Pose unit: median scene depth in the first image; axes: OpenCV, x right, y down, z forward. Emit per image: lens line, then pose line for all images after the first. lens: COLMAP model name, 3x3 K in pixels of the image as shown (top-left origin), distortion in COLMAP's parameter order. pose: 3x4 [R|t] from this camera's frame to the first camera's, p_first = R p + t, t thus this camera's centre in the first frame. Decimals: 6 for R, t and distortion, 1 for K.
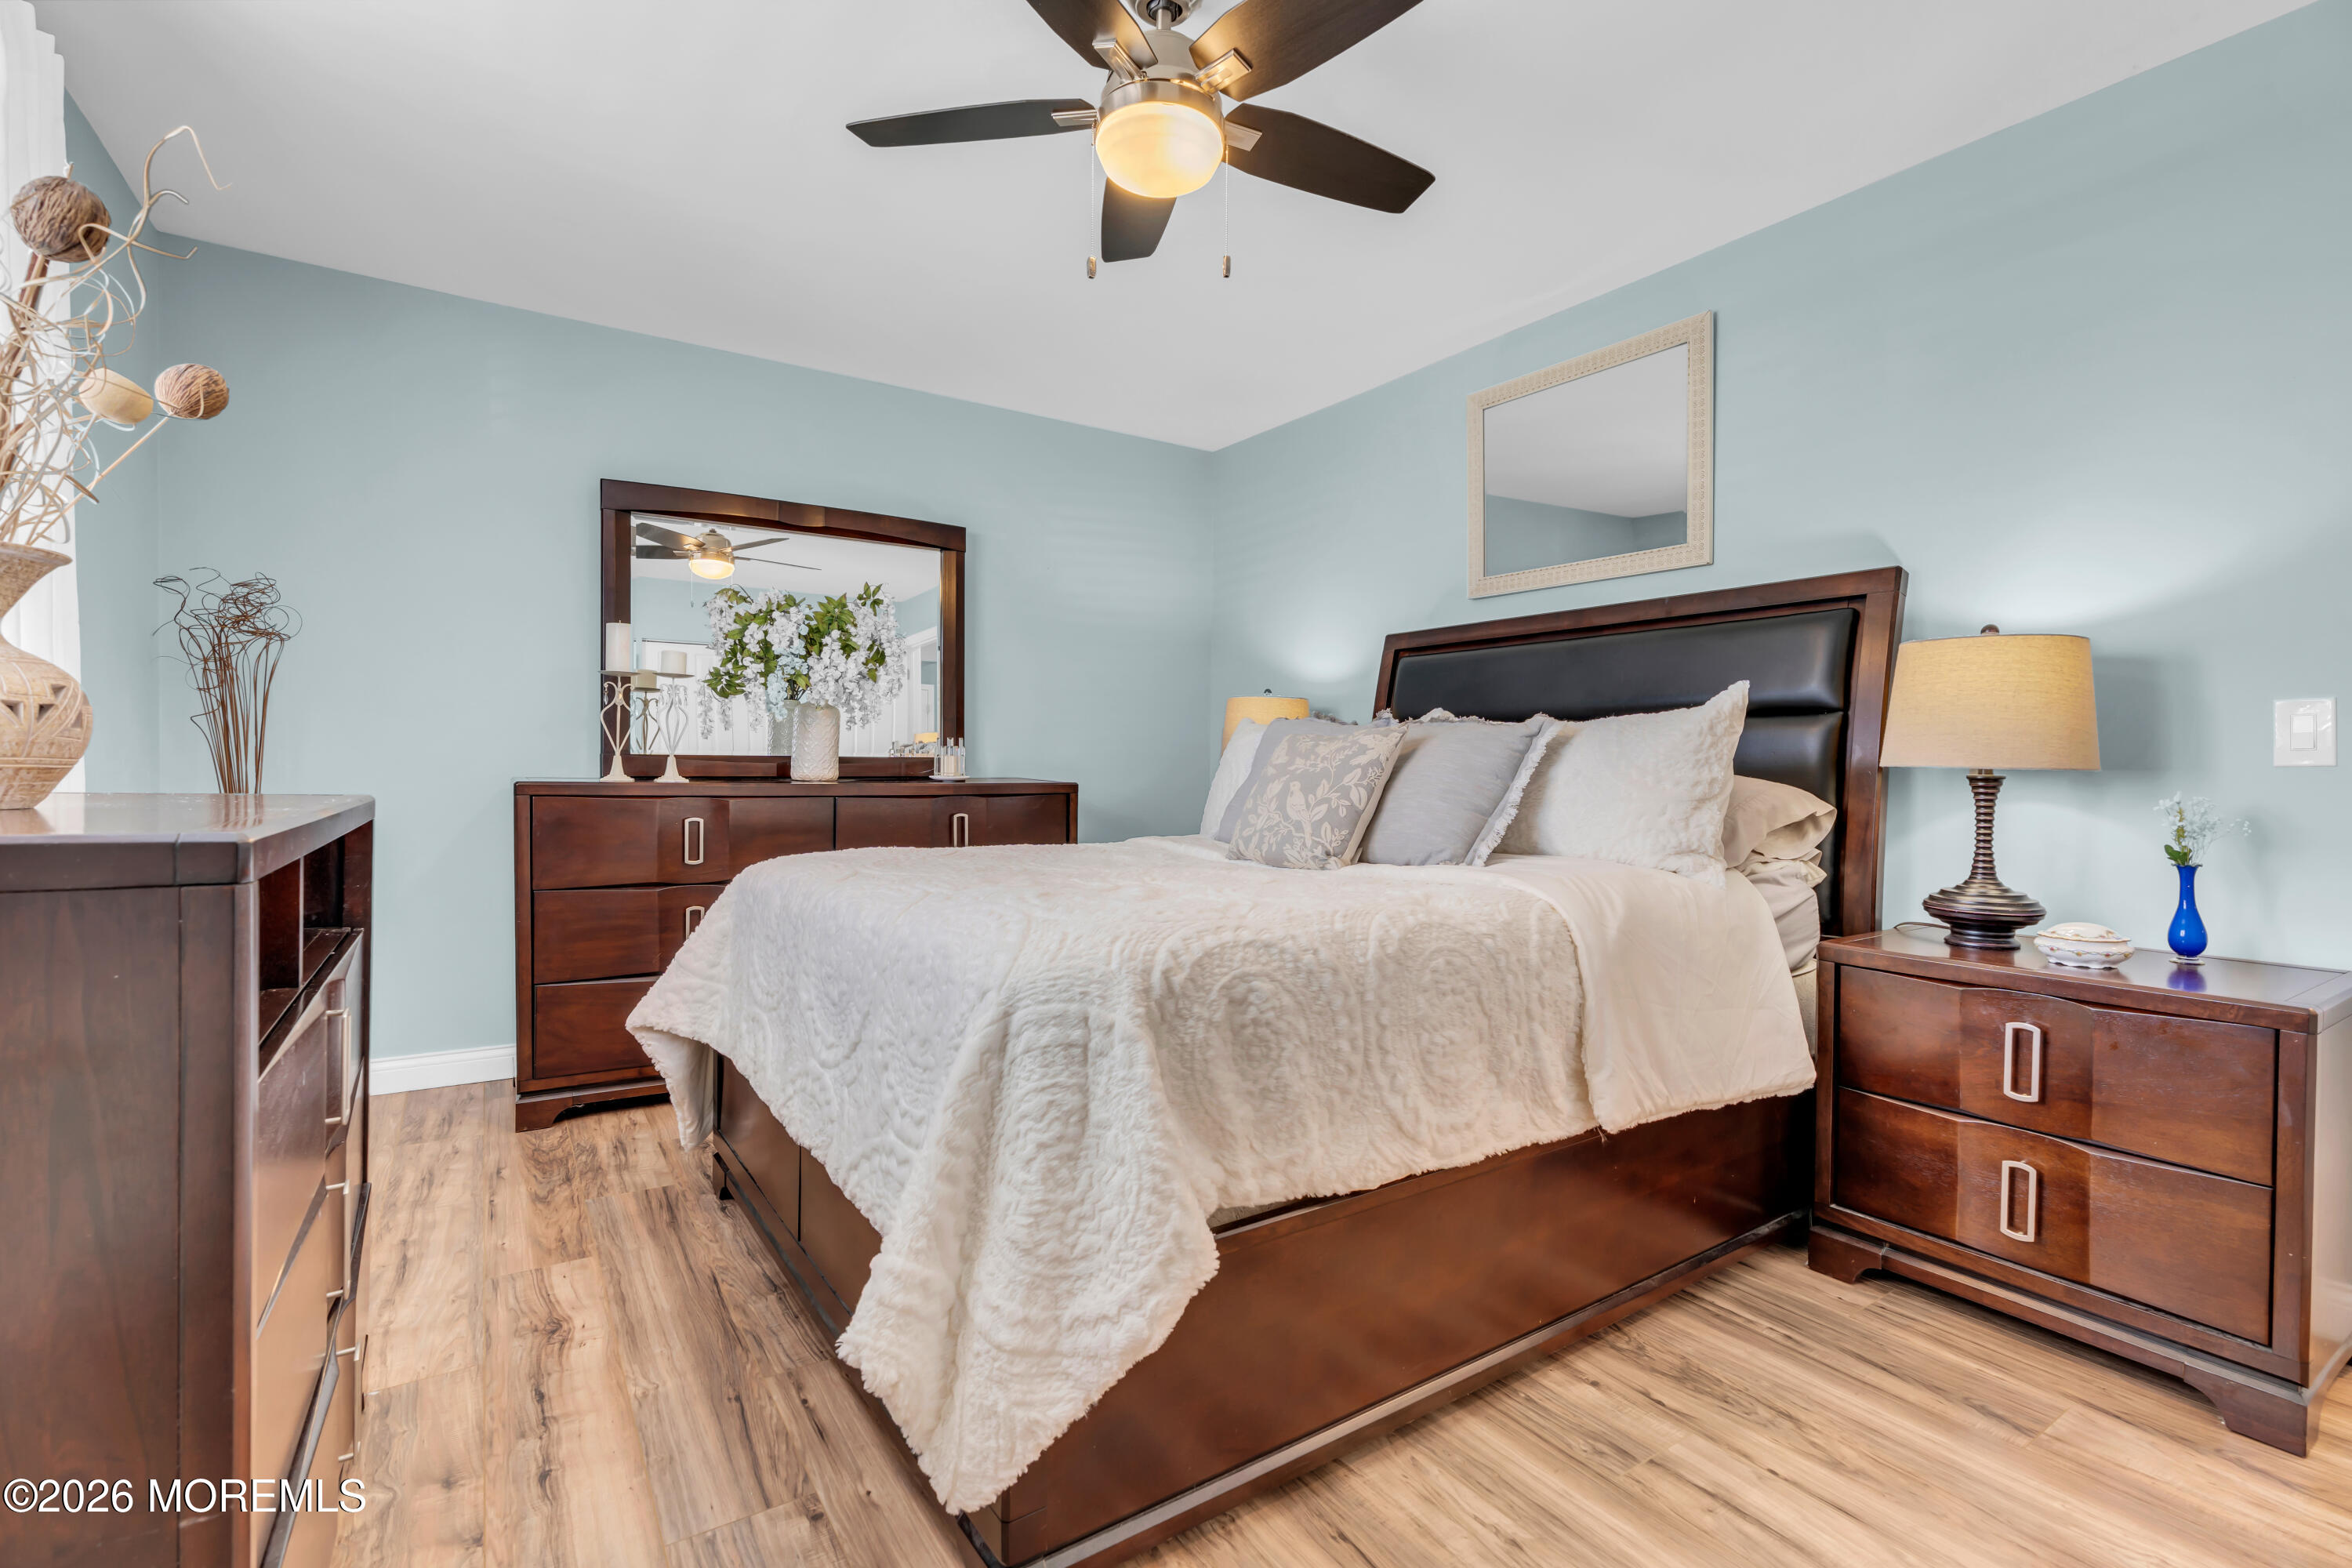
lens RADIAL K [[1065.6, 0, 1176.0], [0, 1065.6, 784.0], [0, 0, 1]] dist [-0.000091, 0.000167]
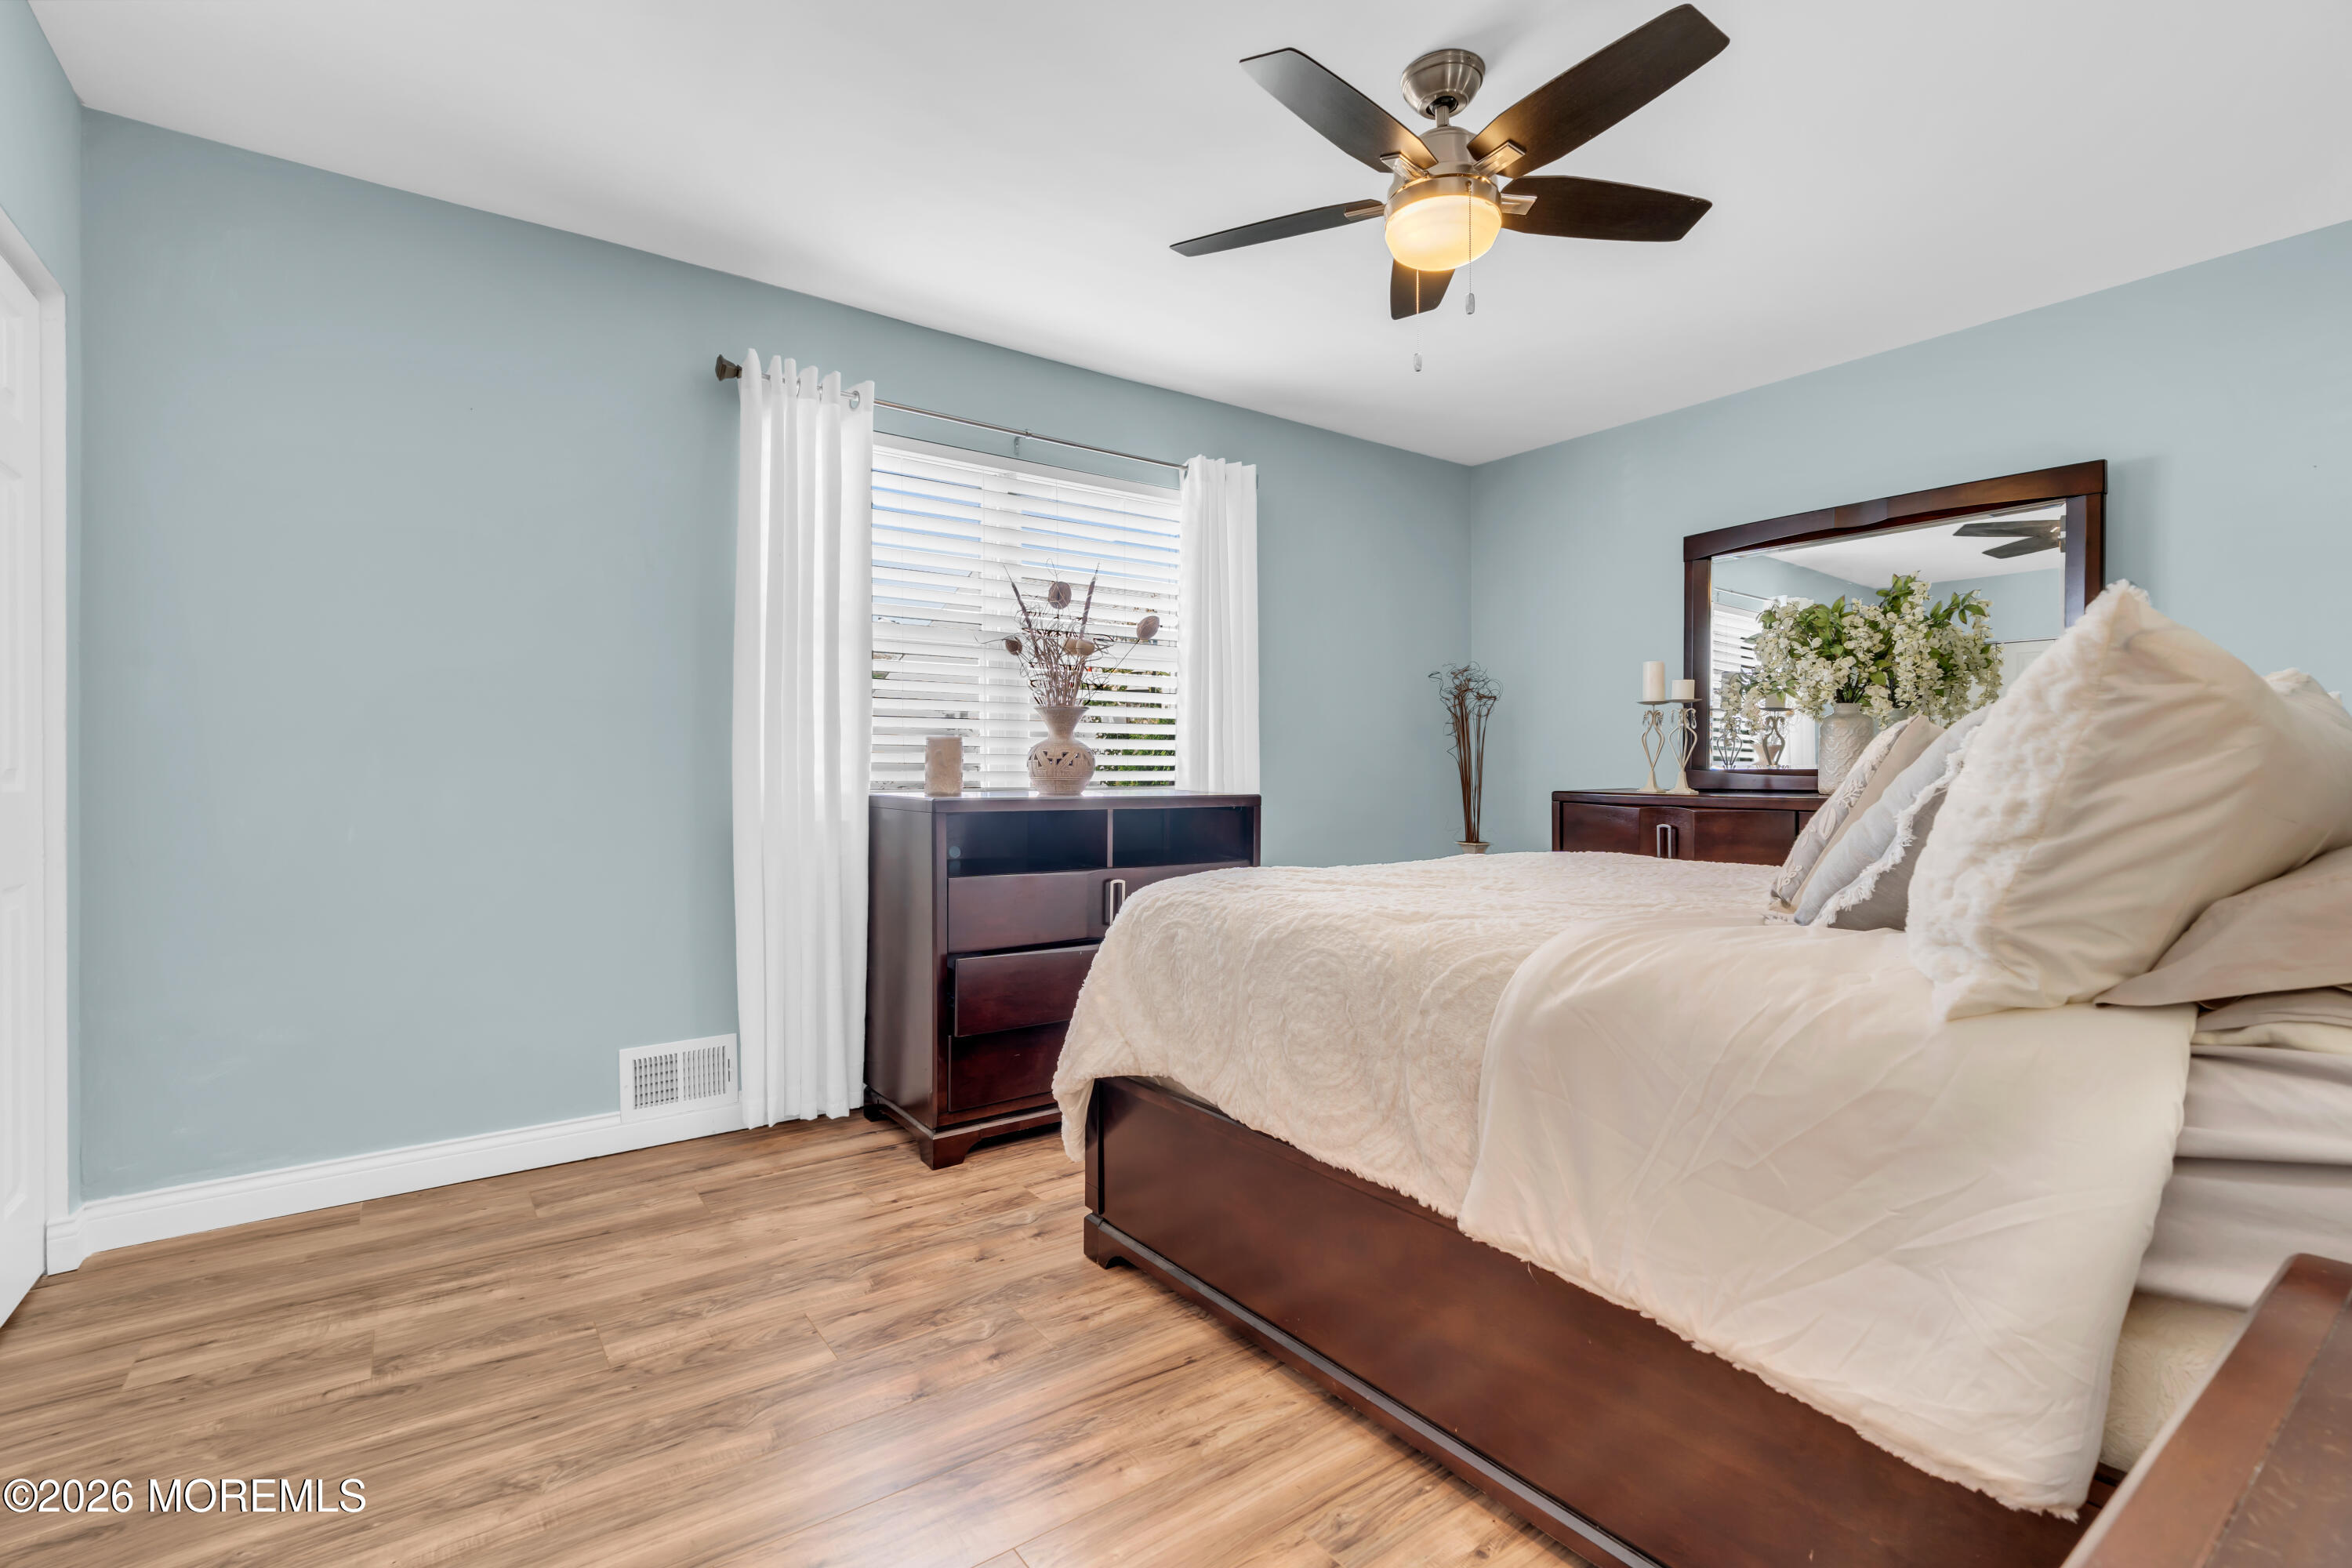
lens RADIAL K [[1061.2, 0, 1171.9], [0, 1061.2, 781.9], [0, 0, 1]] dist [-0.011990, 0.000423]
pose [[0.040682, 0.002370, -0.999169, 1.024591], [-0.017532, 0.999845, 0.001657, -0.008348], [0.999018, 0.017450, 0.040717, 0.638905]]
